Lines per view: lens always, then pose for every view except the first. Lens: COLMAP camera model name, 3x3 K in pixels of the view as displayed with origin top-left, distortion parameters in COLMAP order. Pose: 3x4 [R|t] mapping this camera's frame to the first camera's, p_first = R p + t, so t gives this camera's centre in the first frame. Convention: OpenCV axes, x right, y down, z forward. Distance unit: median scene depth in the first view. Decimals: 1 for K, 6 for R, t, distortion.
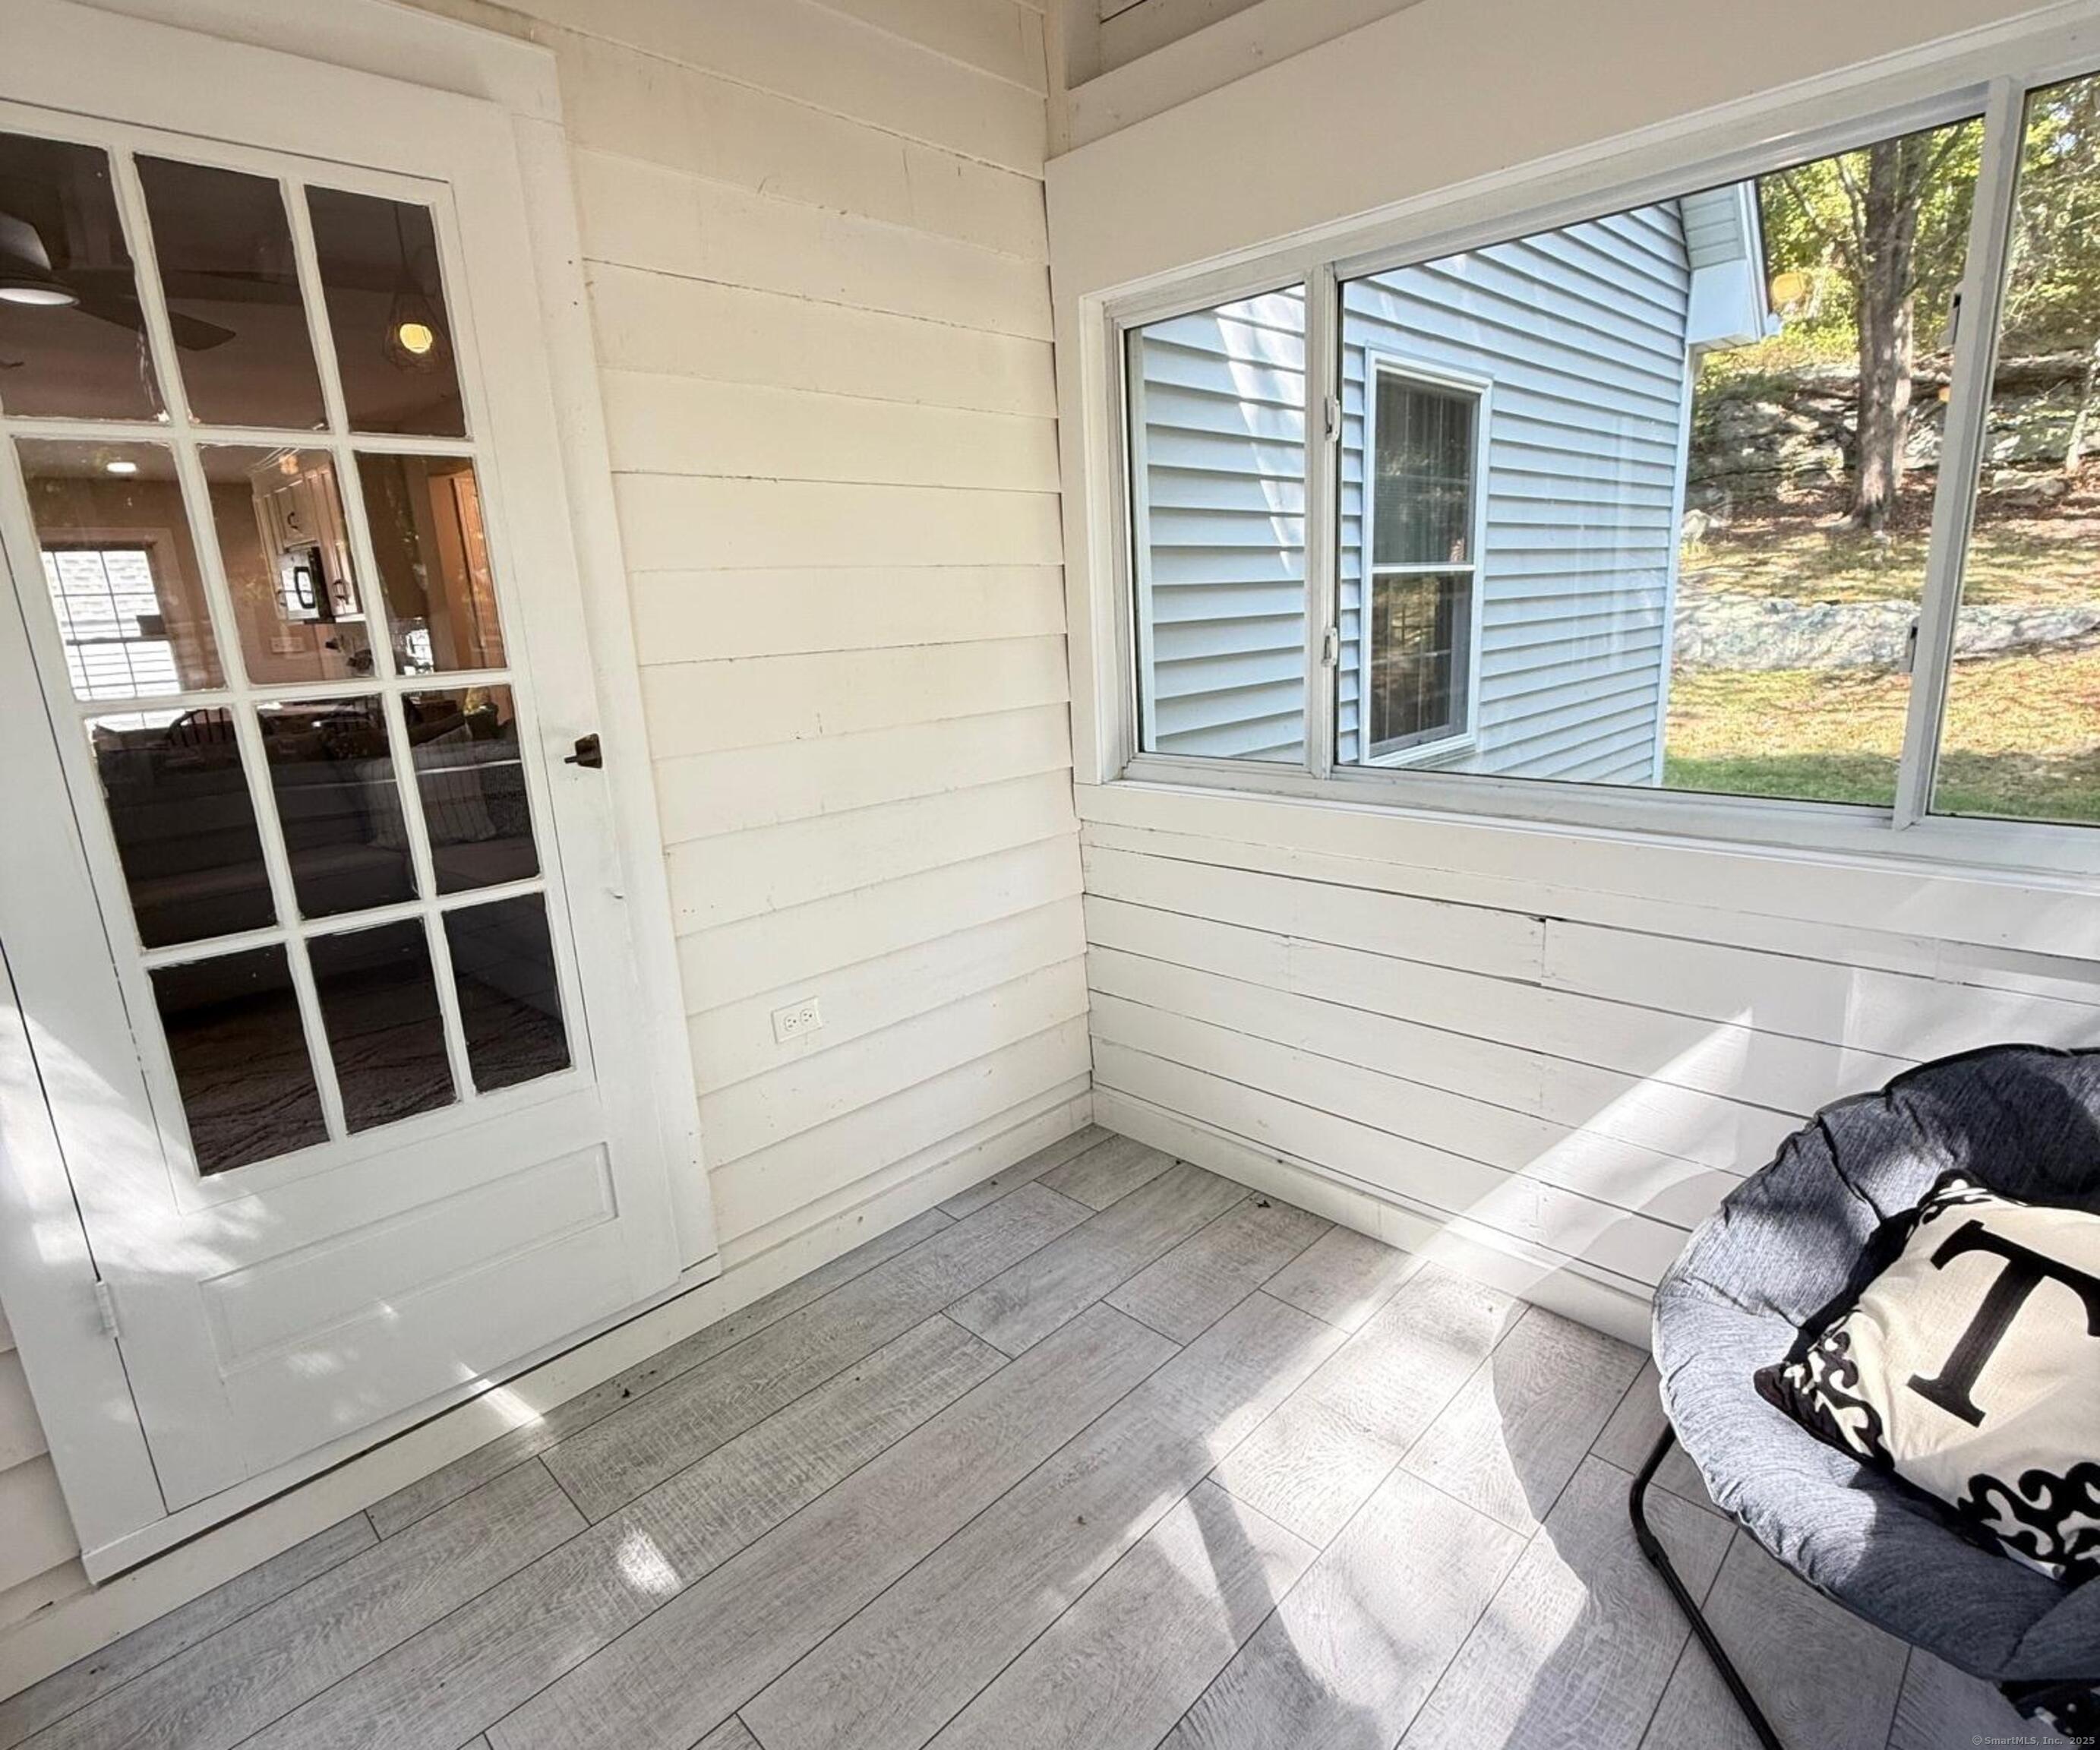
lens RADIAL K [[1107.4, 0, 1047.4], [0, 1107.4, 869.6], [0, 0, 1]] dist [-0.000751, -0.000161]
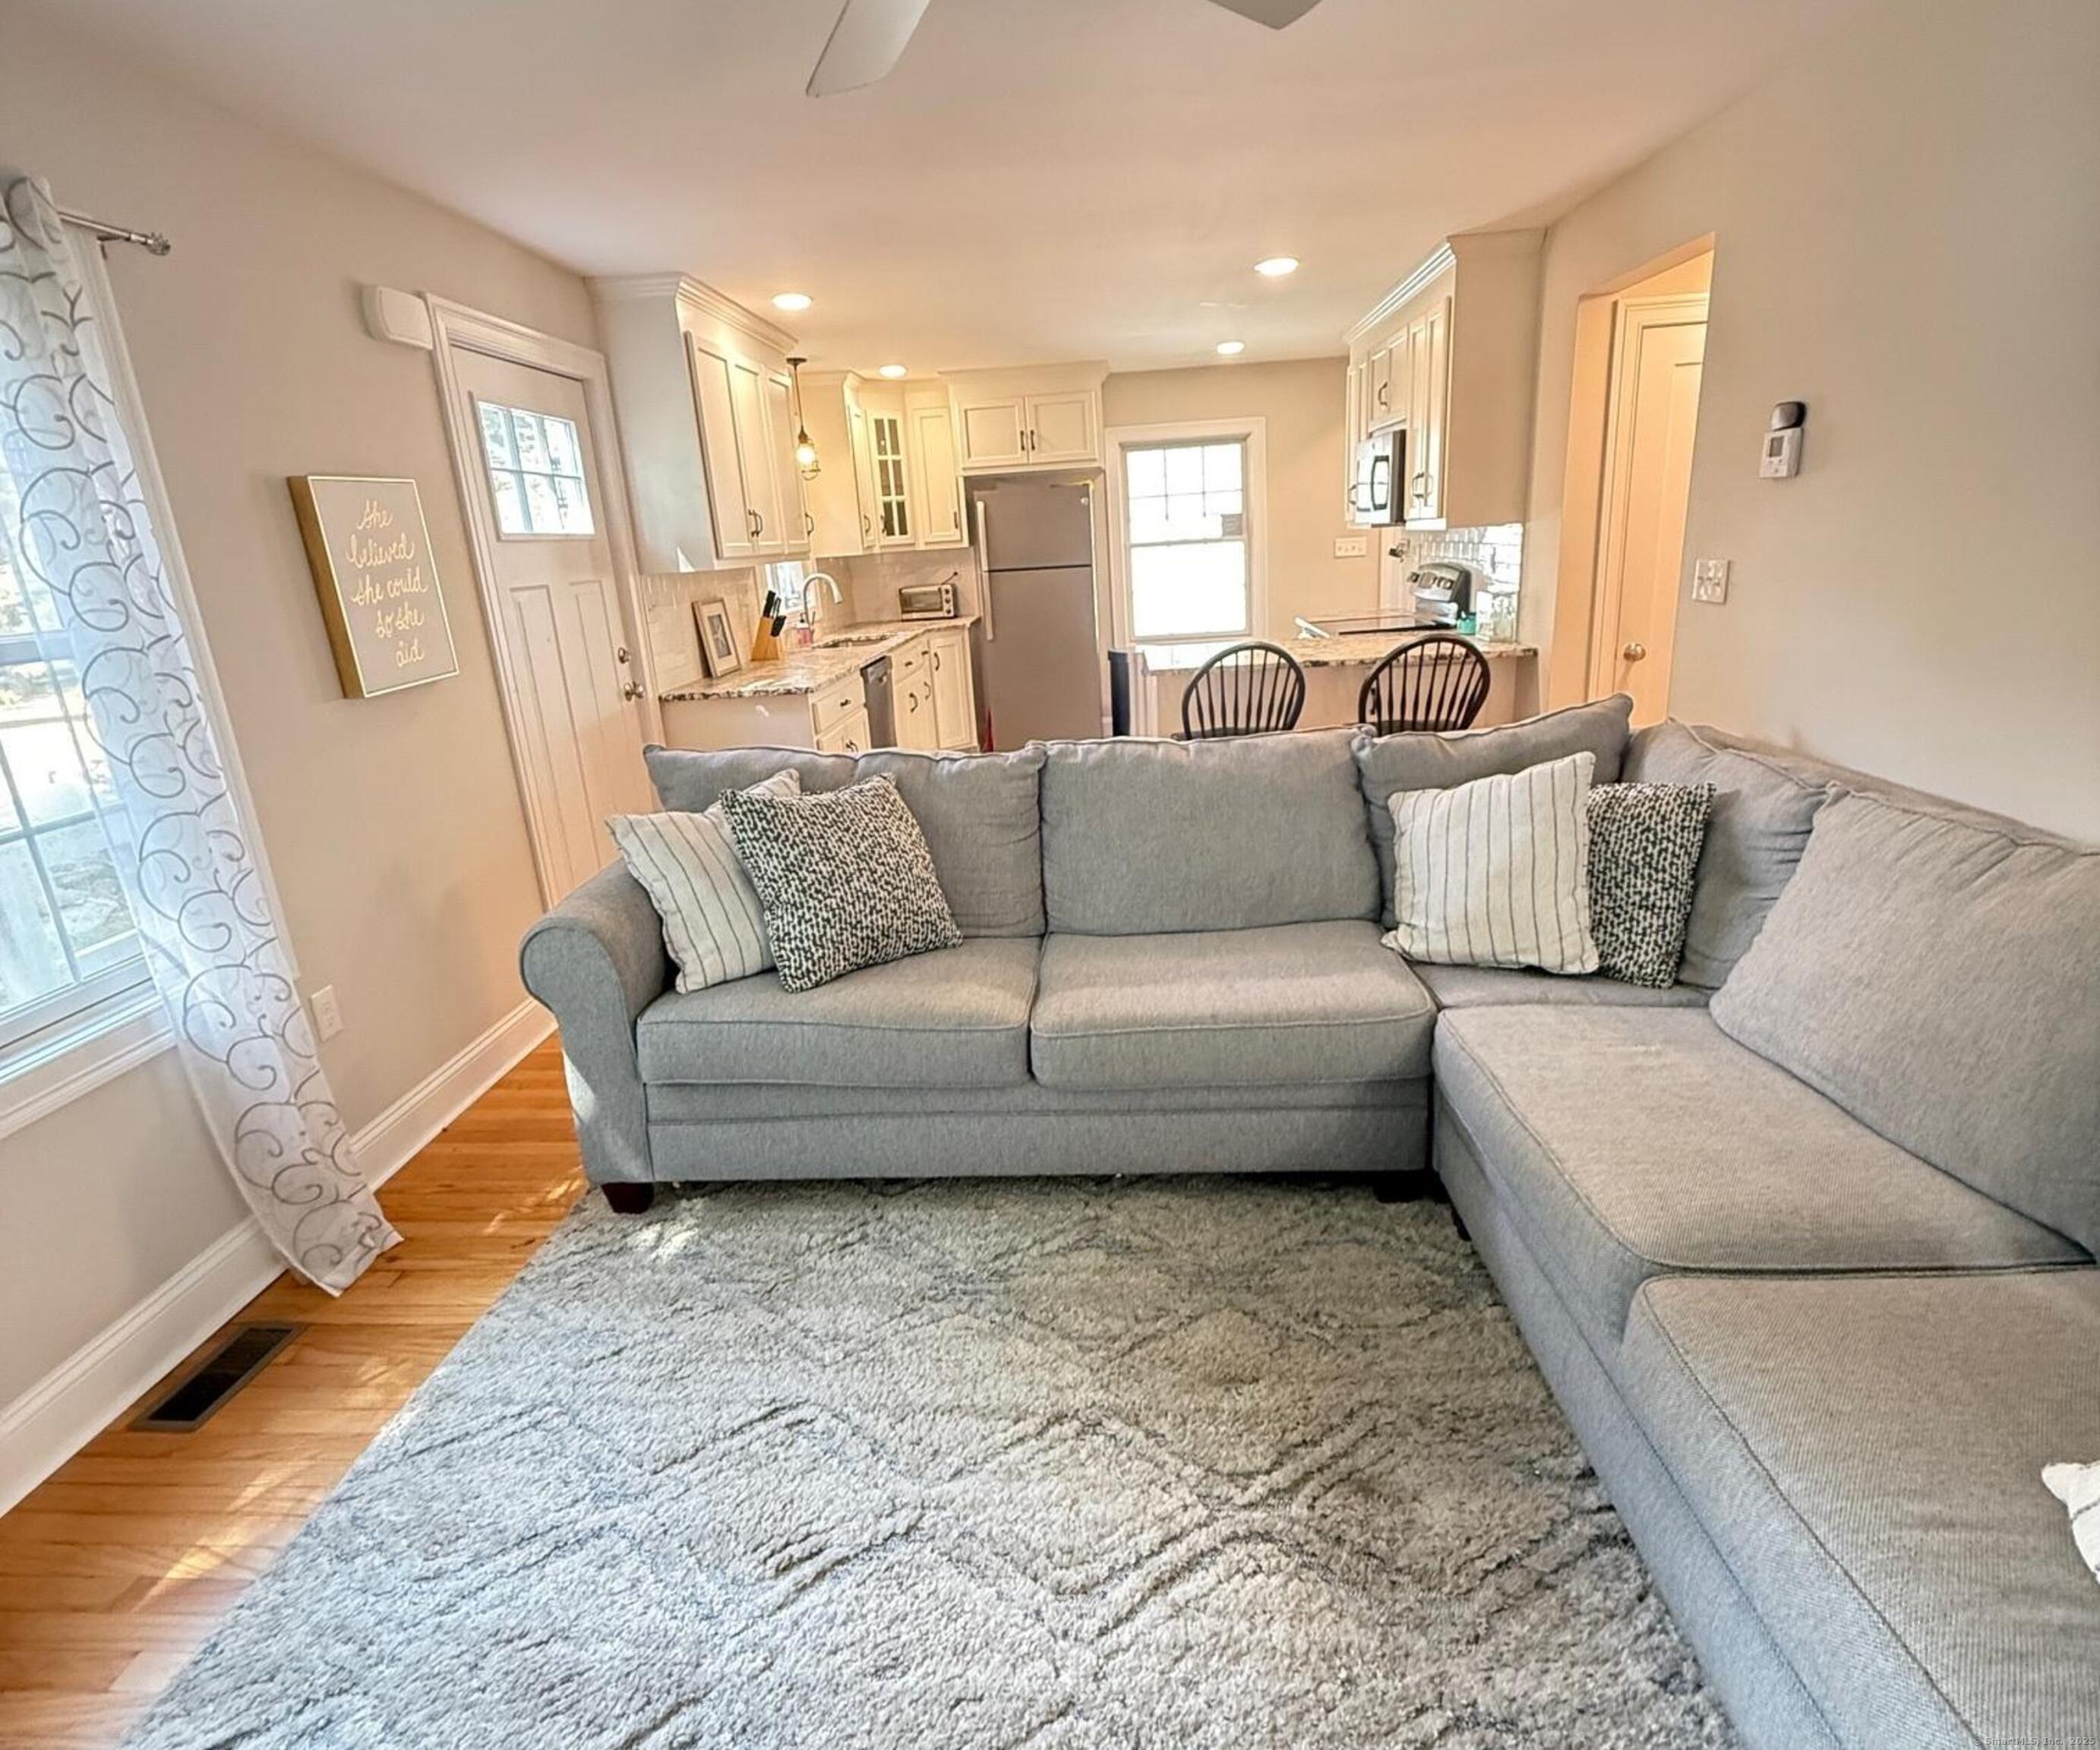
lens RADIAL K [[1107.4, 0, 1047.0], [0, 1107.4, 865.6], [0, 0, 1]] dist [-0.000751, -0.000161]
pose [[0.656413, 0.226090, -0.719726, -0.178983], [-0.149507, 0.974099, 0.169641, -0.079384], [0.739439, -0.003750, 0.673213, 0.264568]]
